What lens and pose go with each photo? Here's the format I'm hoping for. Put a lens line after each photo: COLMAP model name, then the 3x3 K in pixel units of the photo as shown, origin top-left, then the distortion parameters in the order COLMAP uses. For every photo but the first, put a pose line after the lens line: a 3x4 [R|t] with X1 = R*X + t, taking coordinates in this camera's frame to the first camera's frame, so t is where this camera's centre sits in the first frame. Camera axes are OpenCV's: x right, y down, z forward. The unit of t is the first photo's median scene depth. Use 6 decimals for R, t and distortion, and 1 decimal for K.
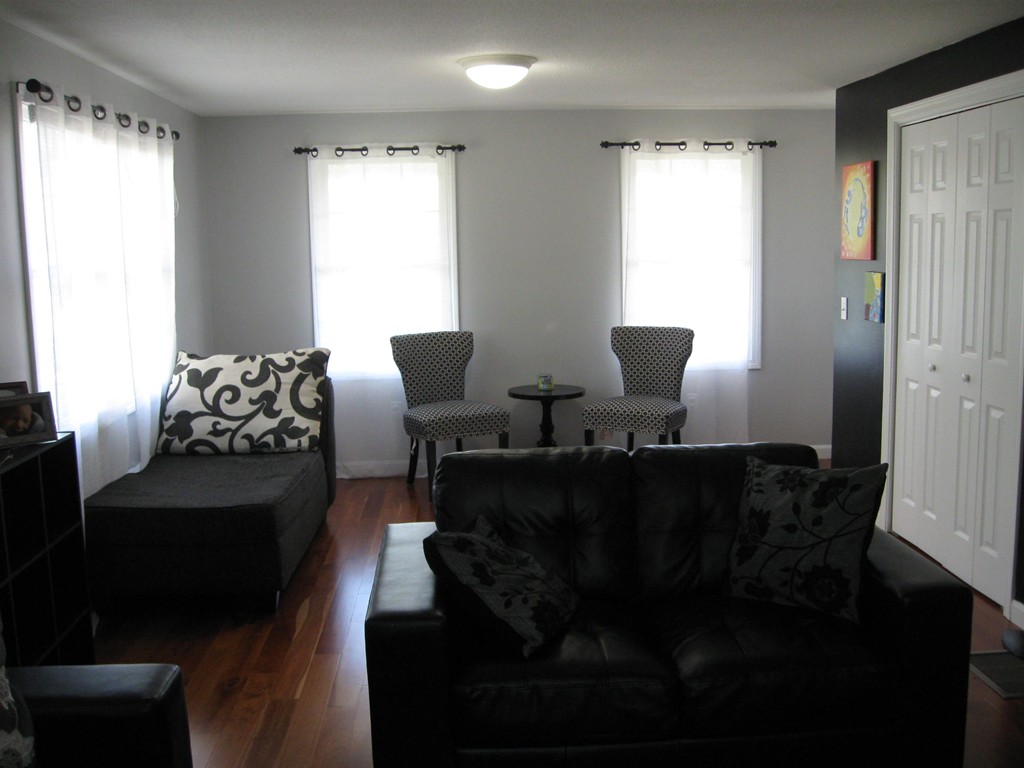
lens RADIAL K [[1052.9, 0, 509.9], [0, 1052.9, 384.7], [0, 0, 1]] dist [-0.108050, 0.000000]
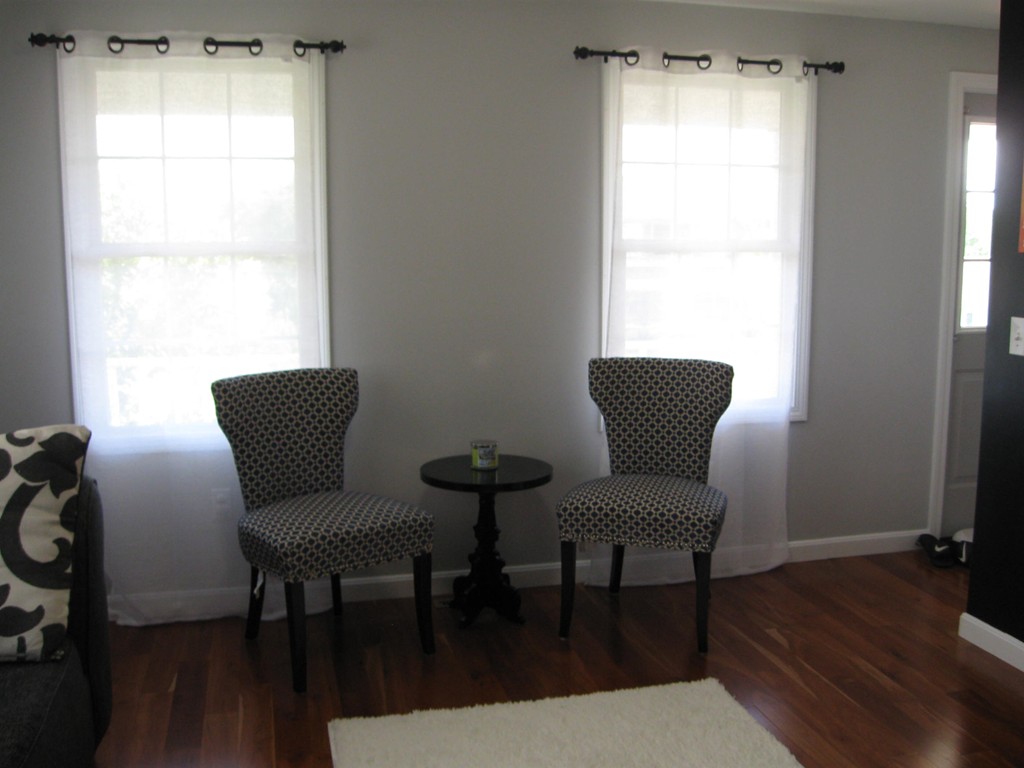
lens RADIAL K [[1052.9, 0, 515.4], [0, 1052.9, 385.6], [0, 0, 1]] dist [-0.108050, 0.000000]
pose [[0.981991, -0.009329, 0.188695, -0.059611], [0.007738, 0.999928, 0.009164, -0.046578], [-0.188767, -0.007538, 0.981993, 0.427476]]
